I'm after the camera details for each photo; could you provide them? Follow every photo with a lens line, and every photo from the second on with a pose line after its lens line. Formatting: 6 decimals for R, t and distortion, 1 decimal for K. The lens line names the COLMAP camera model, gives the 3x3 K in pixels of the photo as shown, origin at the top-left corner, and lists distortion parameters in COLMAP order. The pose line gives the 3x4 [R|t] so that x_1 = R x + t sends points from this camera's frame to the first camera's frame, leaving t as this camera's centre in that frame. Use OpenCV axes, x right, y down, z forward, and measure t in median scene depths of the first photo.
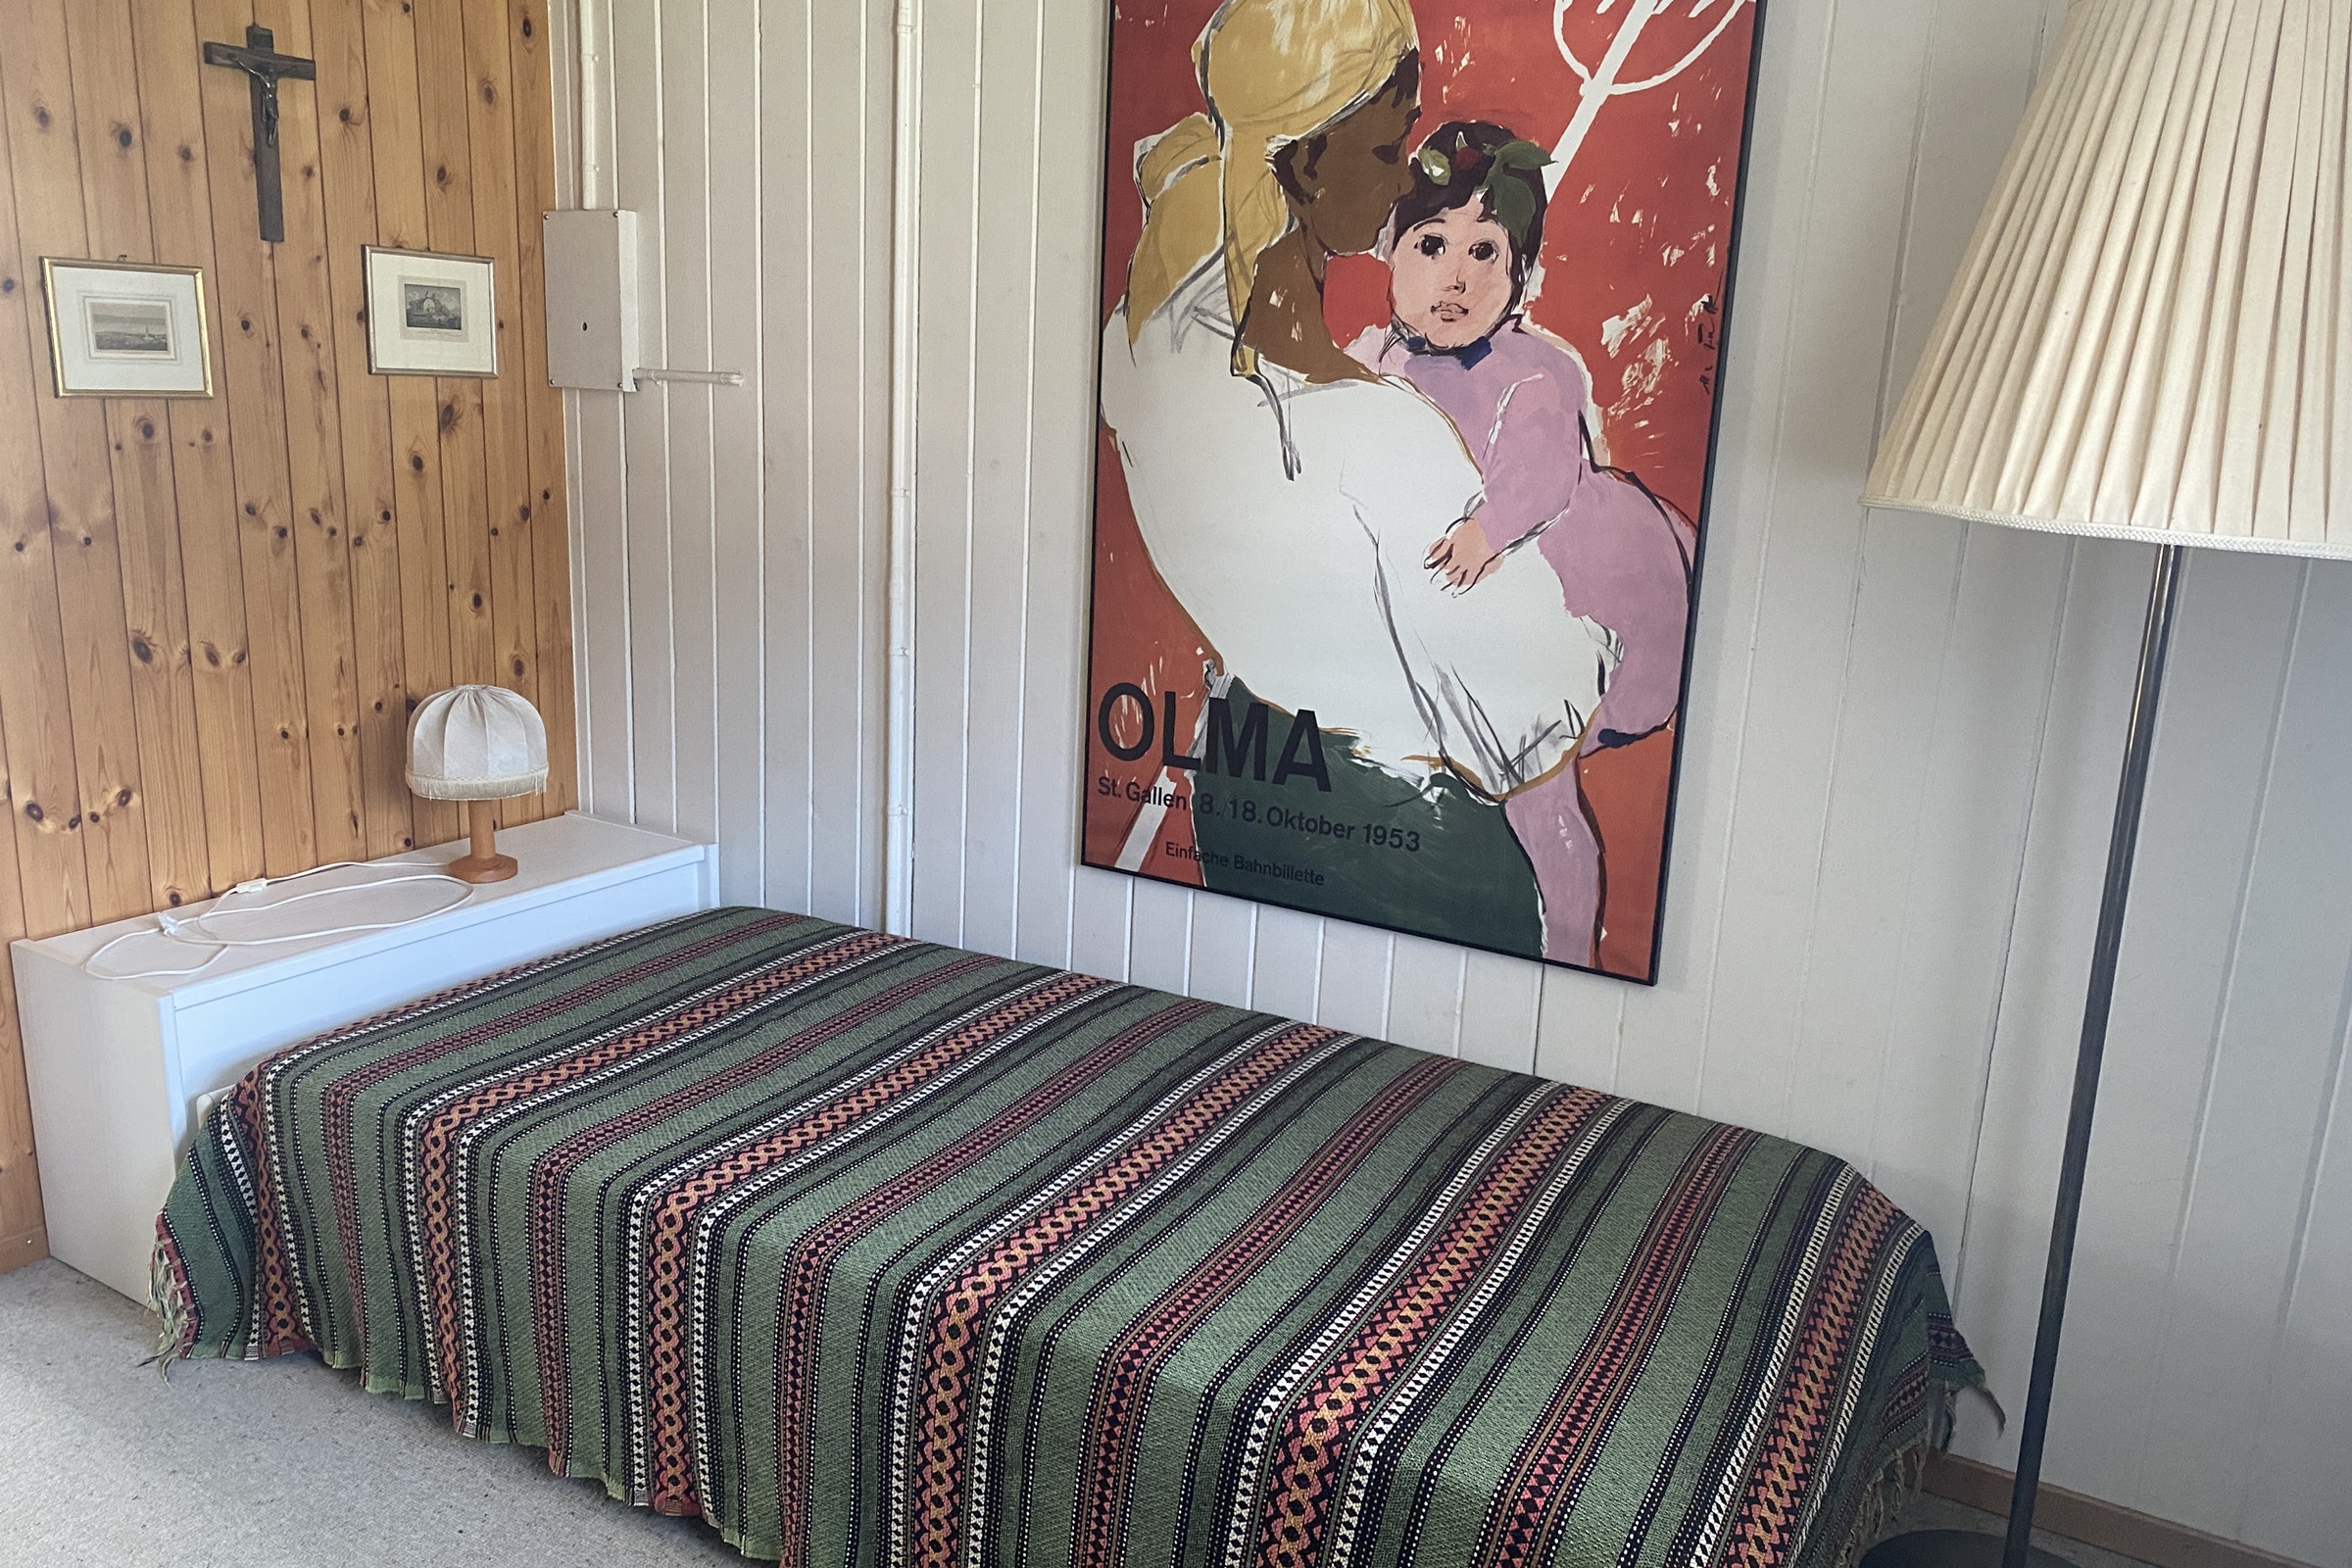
lens RADIAL K [[1774.6, 0, 1165.8], [0, 1774.6, 808.9], [0, 0, 1]] dist [0.020633, -0.015346]
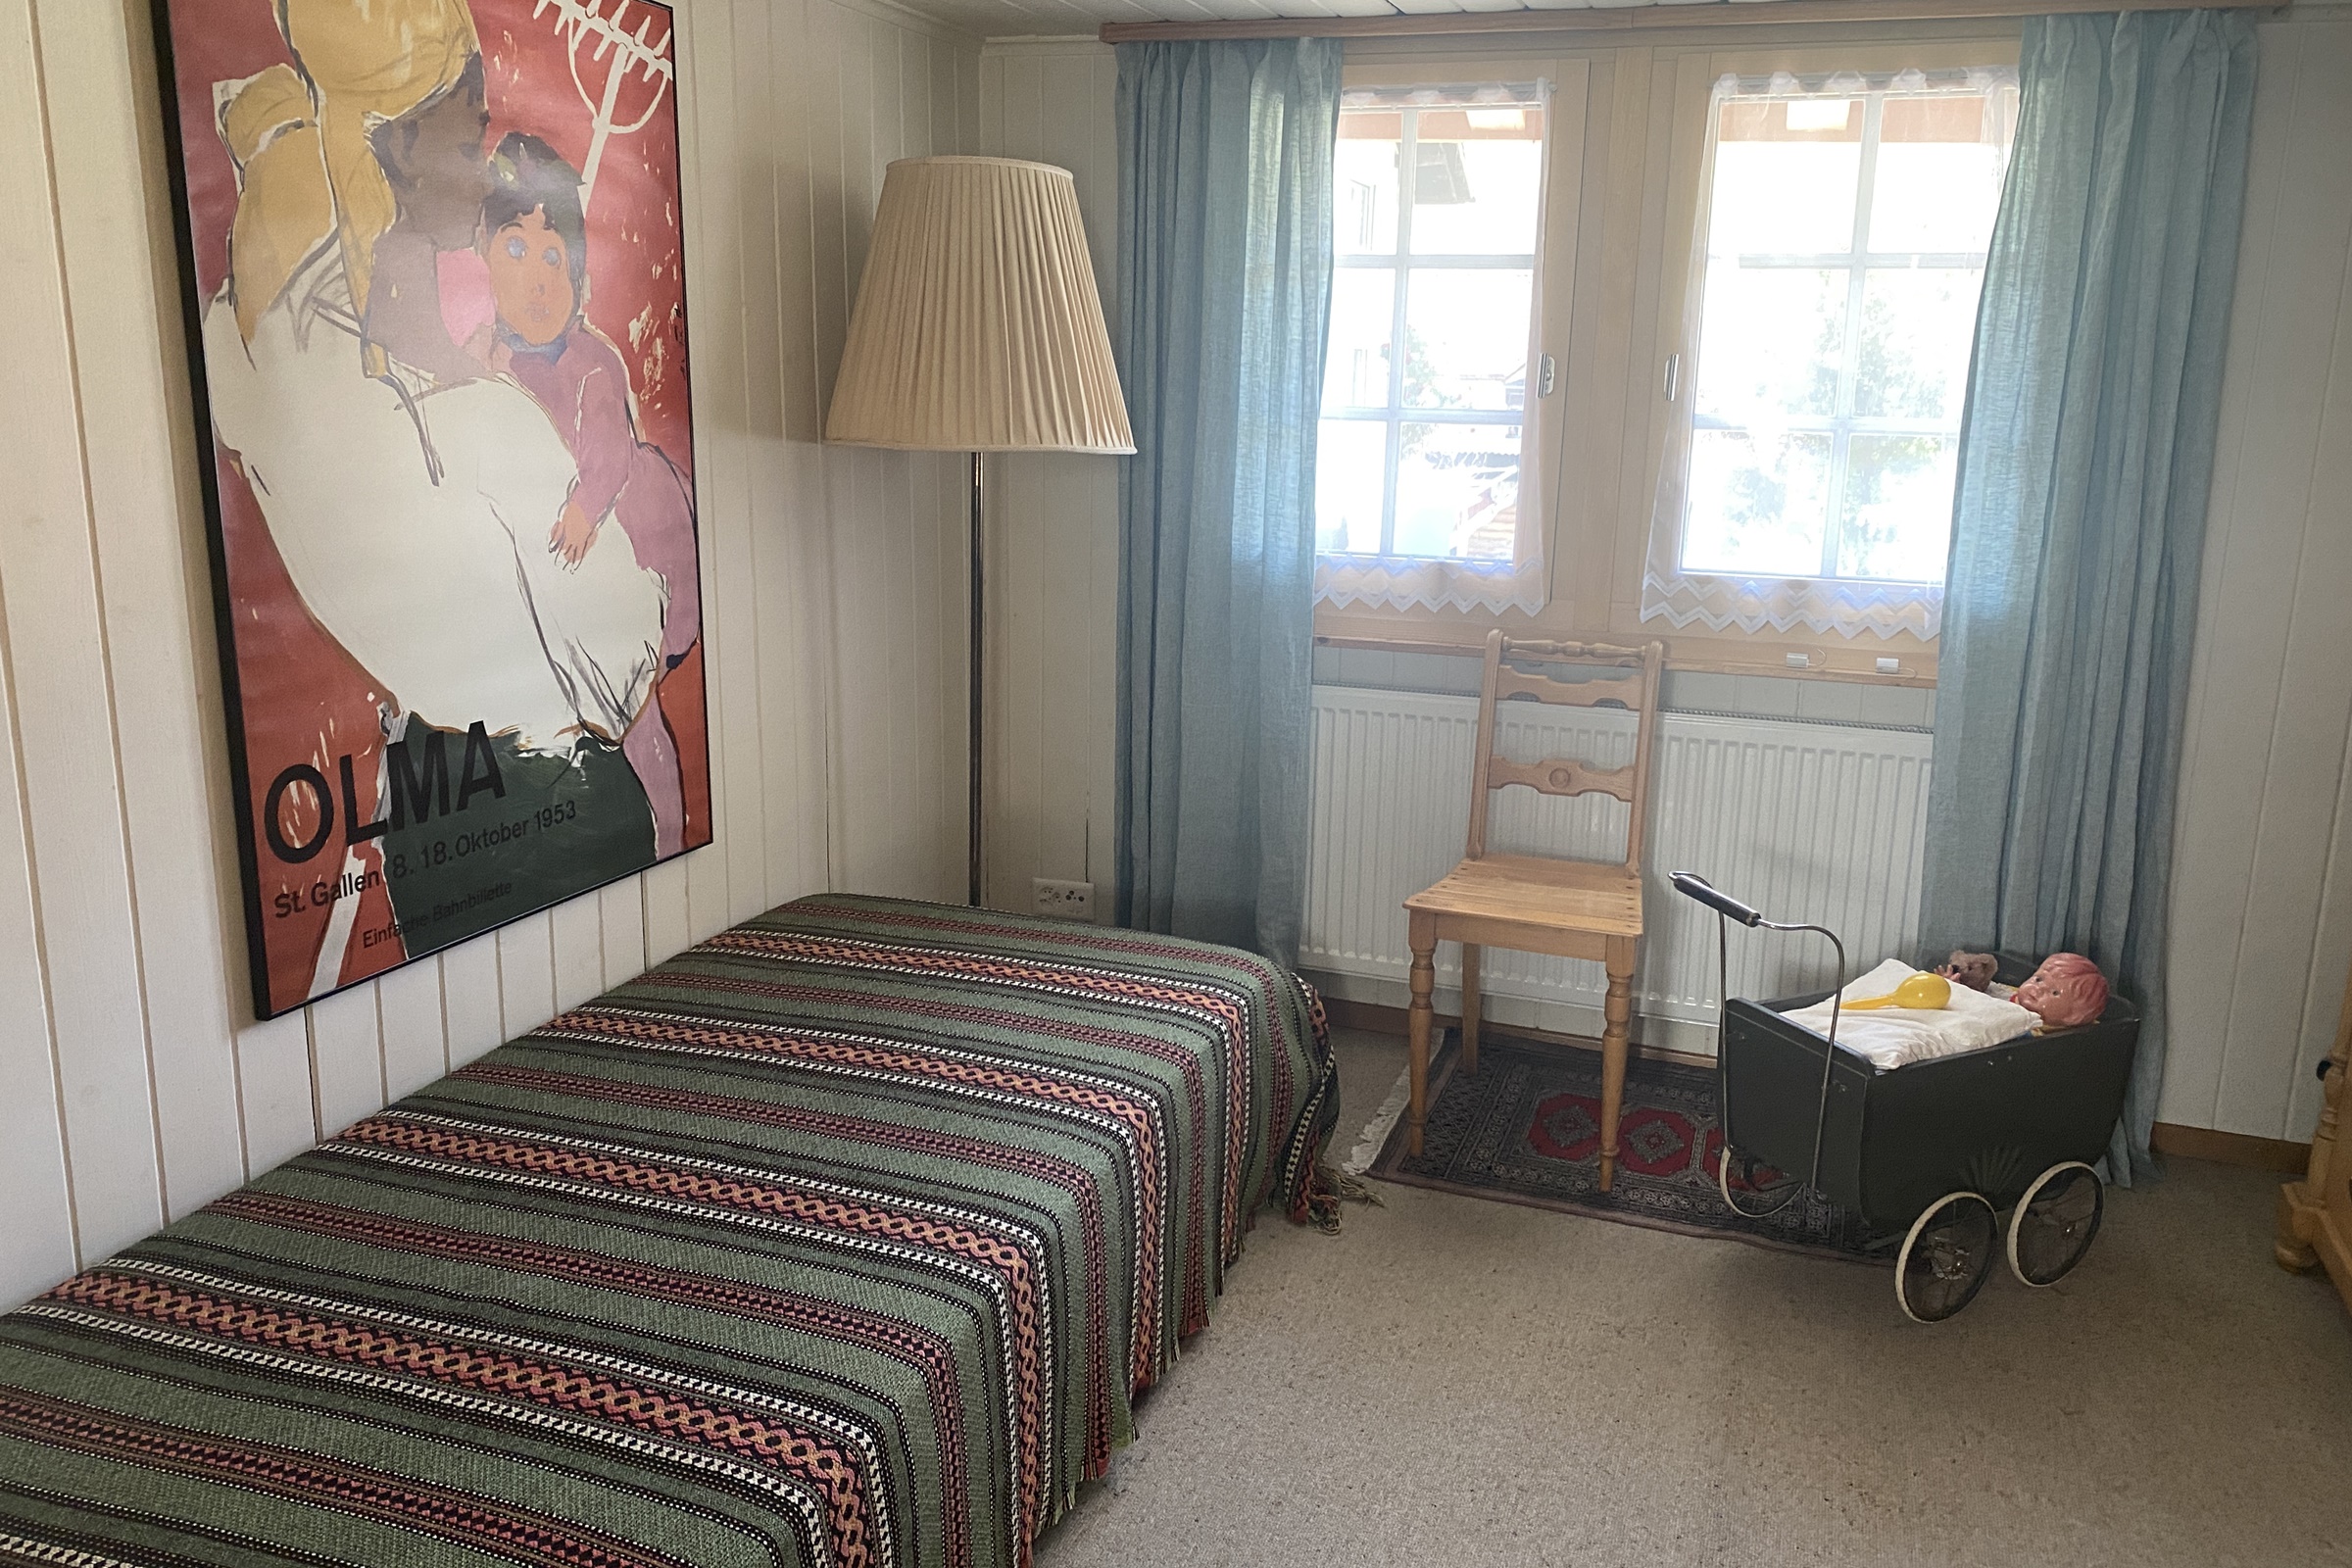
lens RADIAL K [[1774.6, 0, 1169.5], [0, 1774.6, 762.8], [0, 0, 1]] dist [0.020633, -0.015346]
pose [[-0.195592, -0.252439, 0.947638, -0.937550], [0.206109, 0.934138, 0.291384, -0.245593], [-0.958782, 0.252309, -0.130680, 0.798989]]
